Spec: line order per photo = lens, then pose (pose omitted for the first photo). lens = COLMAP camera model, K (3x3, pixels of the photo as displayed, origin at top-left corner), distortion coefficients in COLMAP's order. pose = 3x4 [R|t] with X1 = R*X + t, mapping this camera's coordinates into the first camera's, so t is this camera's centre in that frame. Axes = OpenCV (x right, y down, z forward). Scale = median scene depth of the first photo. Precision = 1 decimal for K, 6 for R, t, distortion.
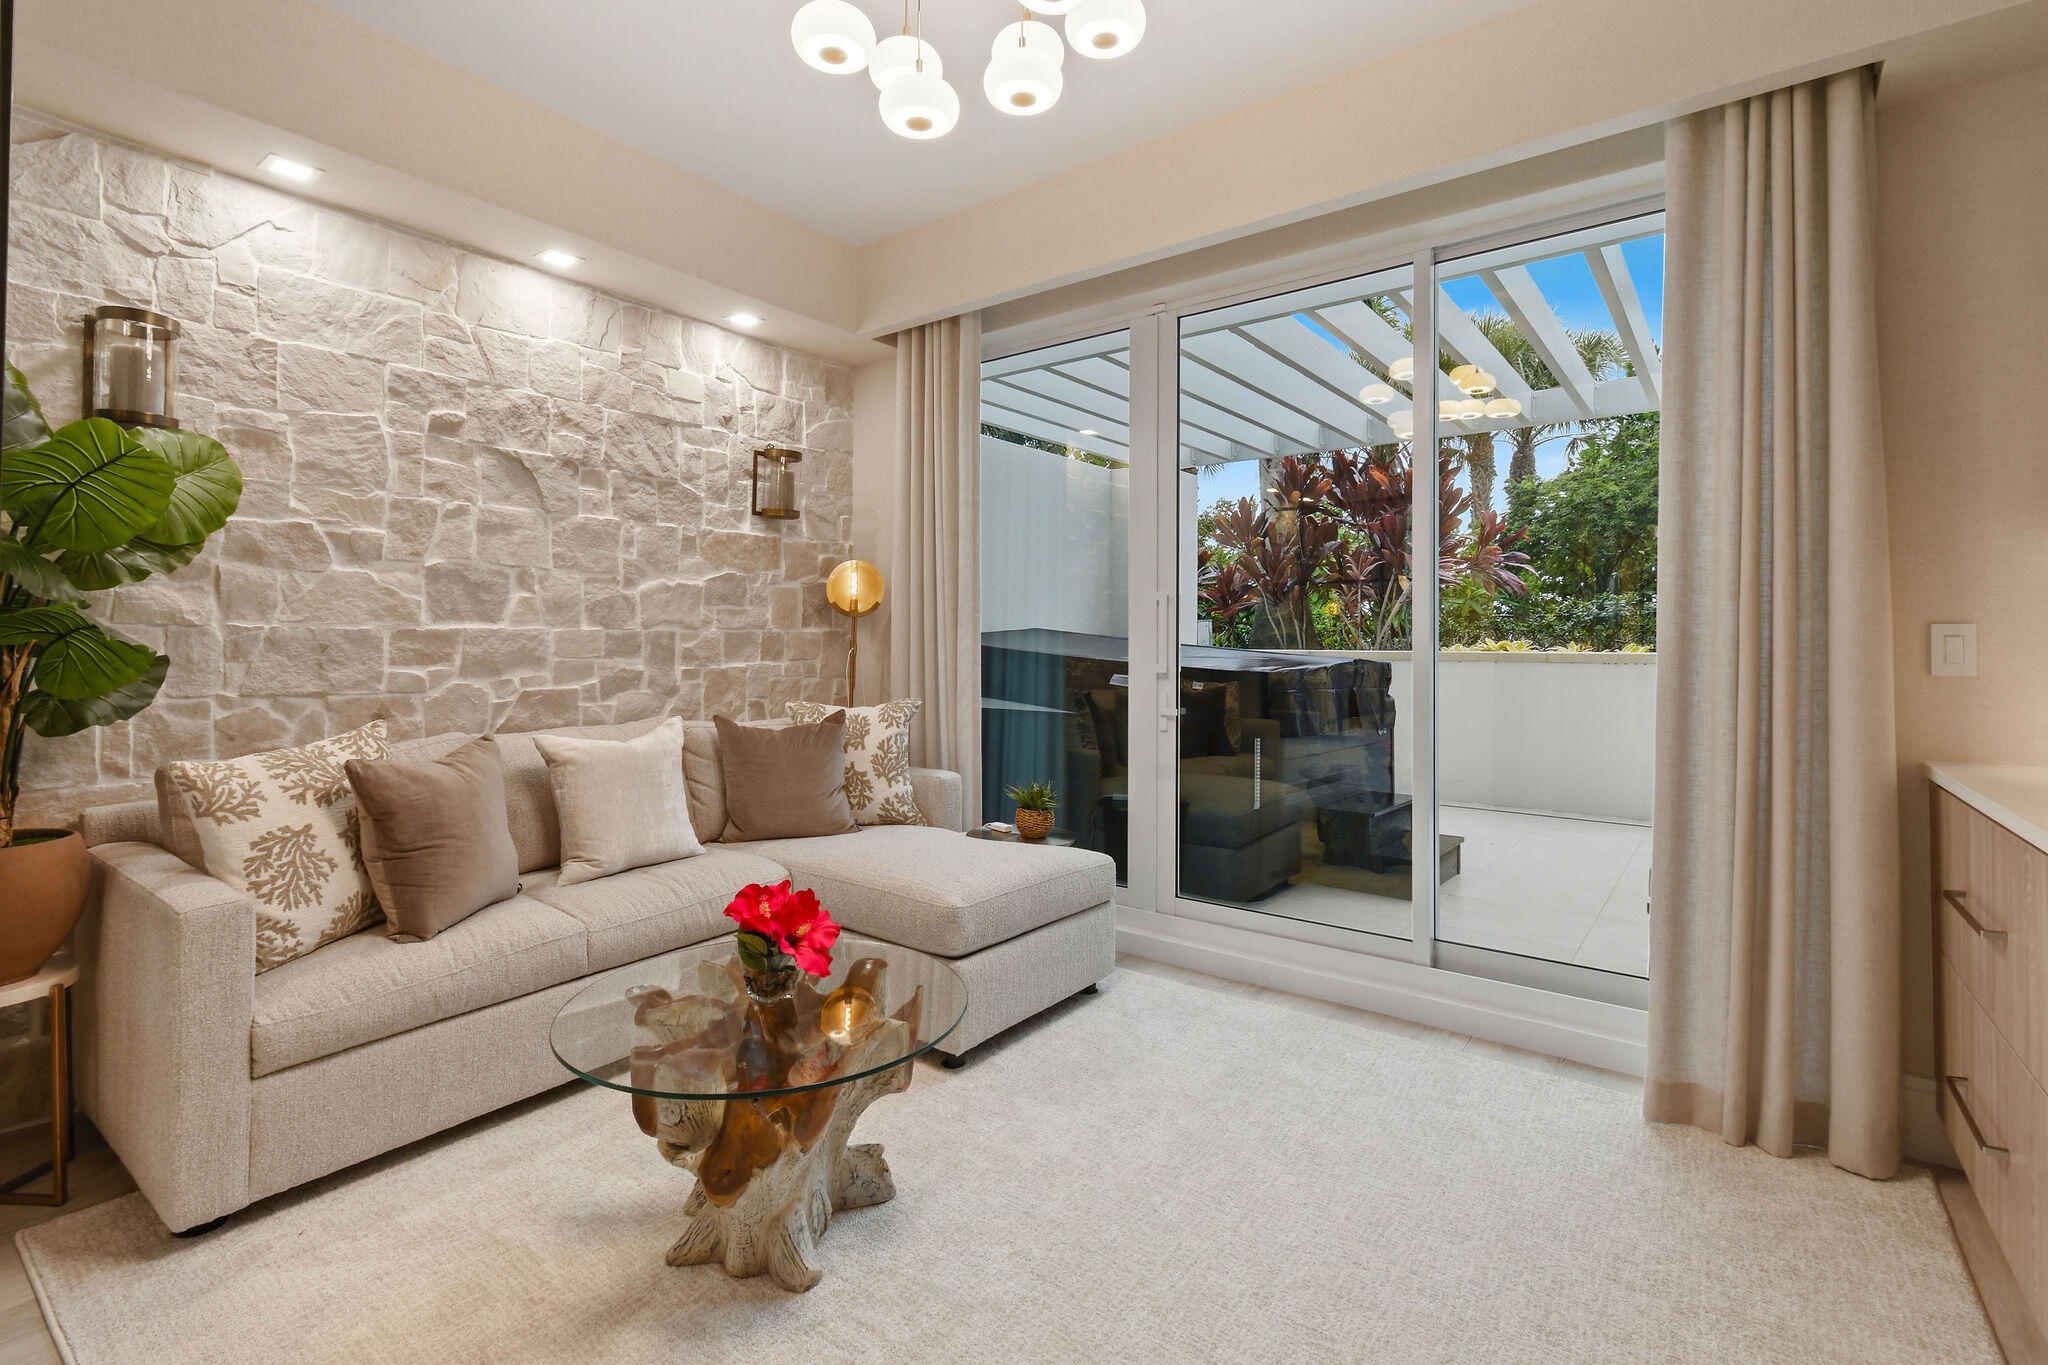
lens RADIAL K [[925.2, 0, 995.8], [0, 925.2, 643.2], [0, 0, 1]] dist [0.007607, -0.003204]
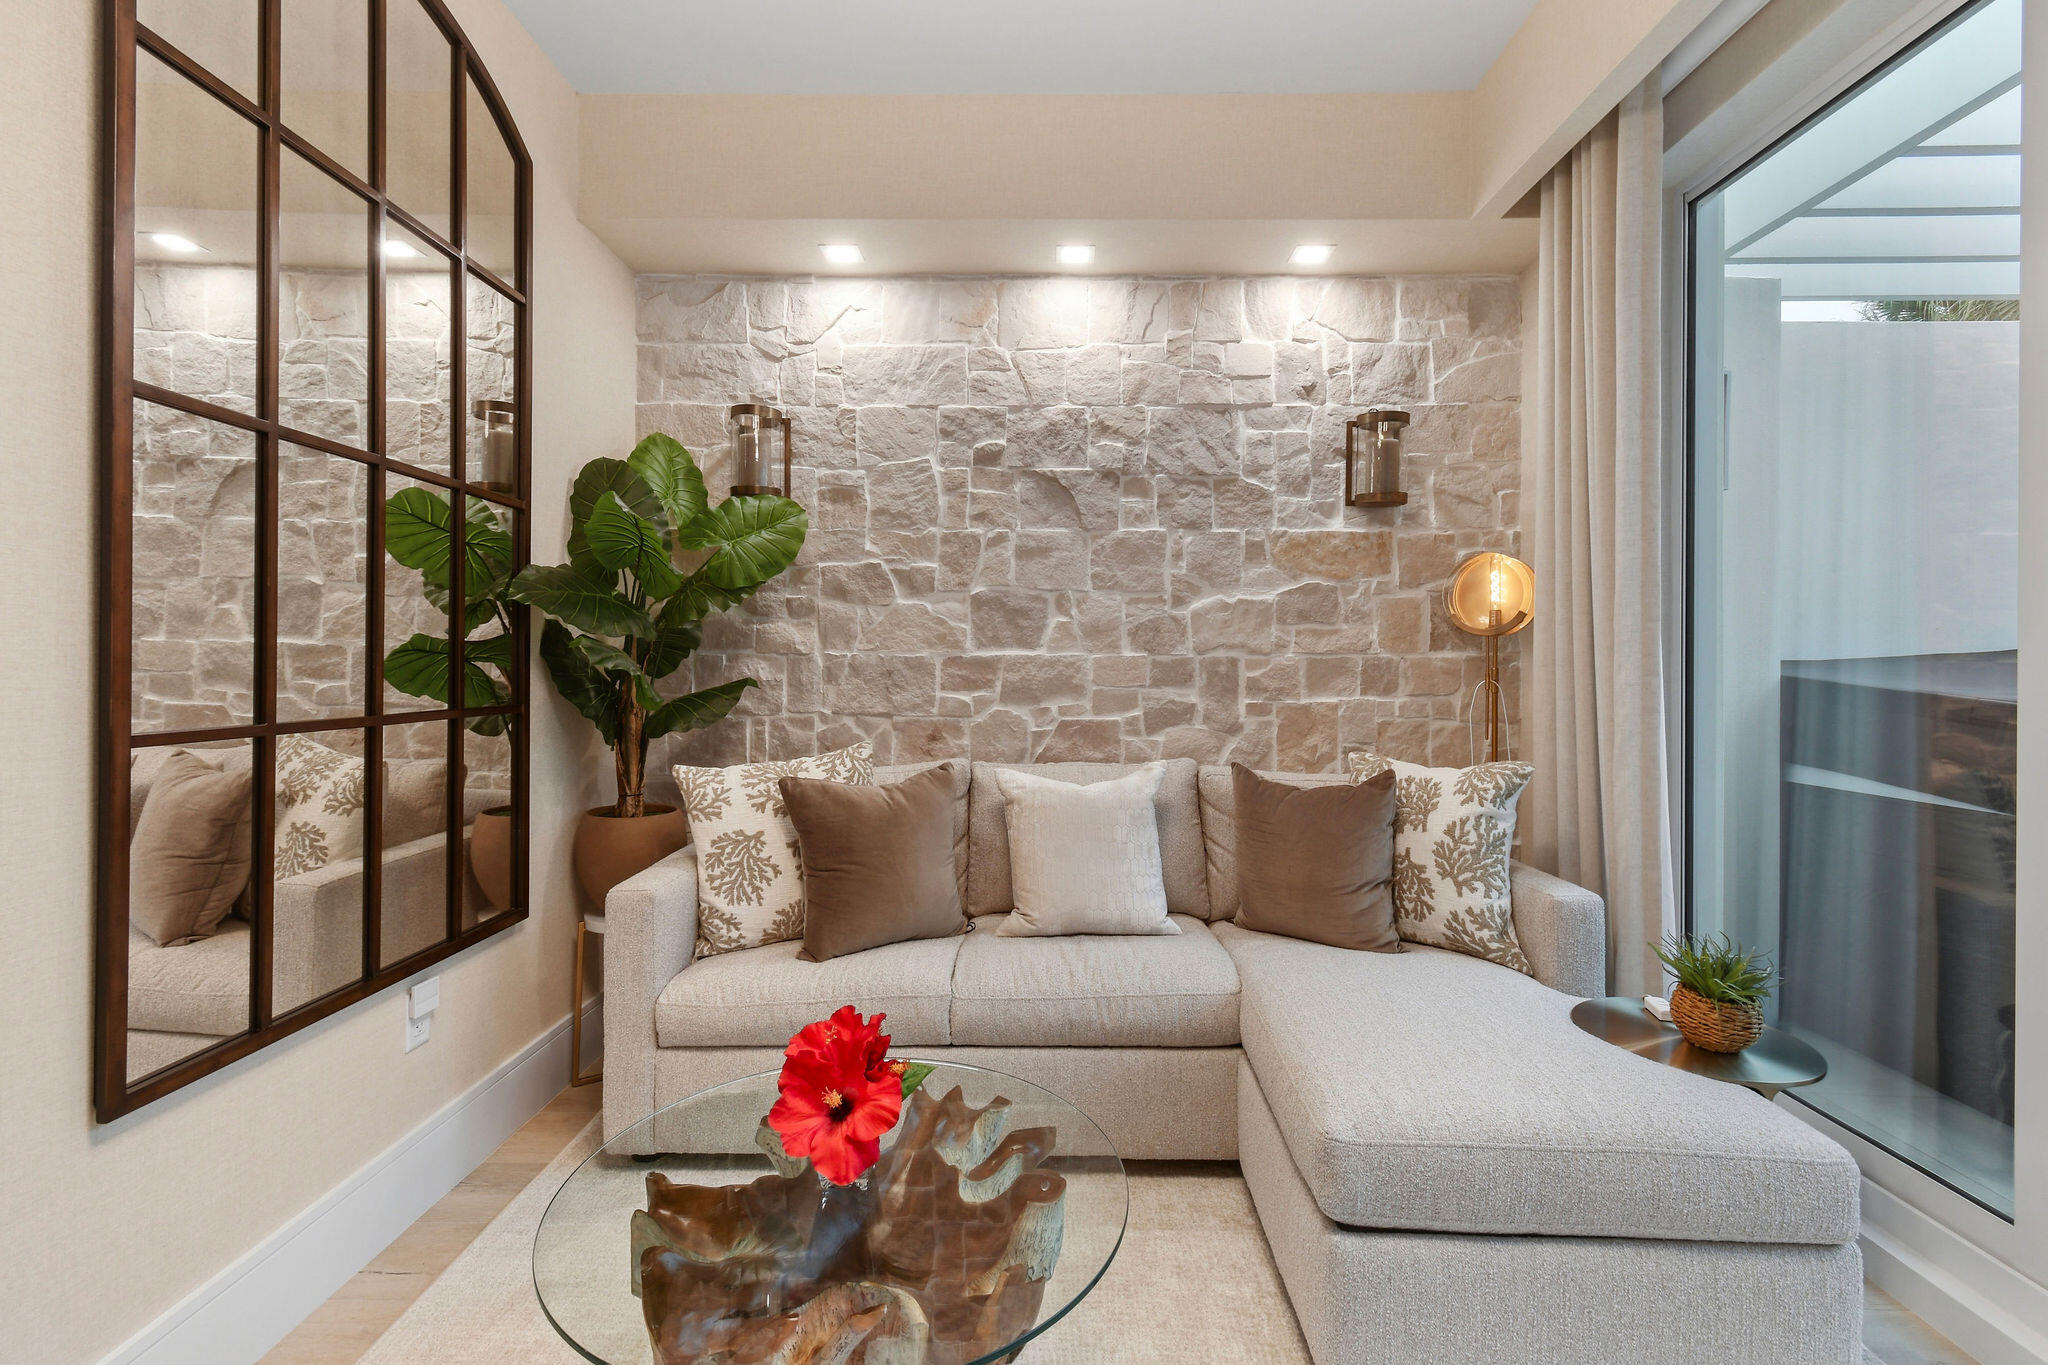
lens RADIAL K [[925.2, 0, 1030.3], [0, 925.2, 668.2], [0, 0, 1]] dist [0.007607, -0.003204]
pose [[0.611108, 0.002761, -0.791543, 0.230561], [-0.006509, 0.999978, -0.001538, -0.000350], [0.791521, 0.006092, 0.611112, 0.395604]]
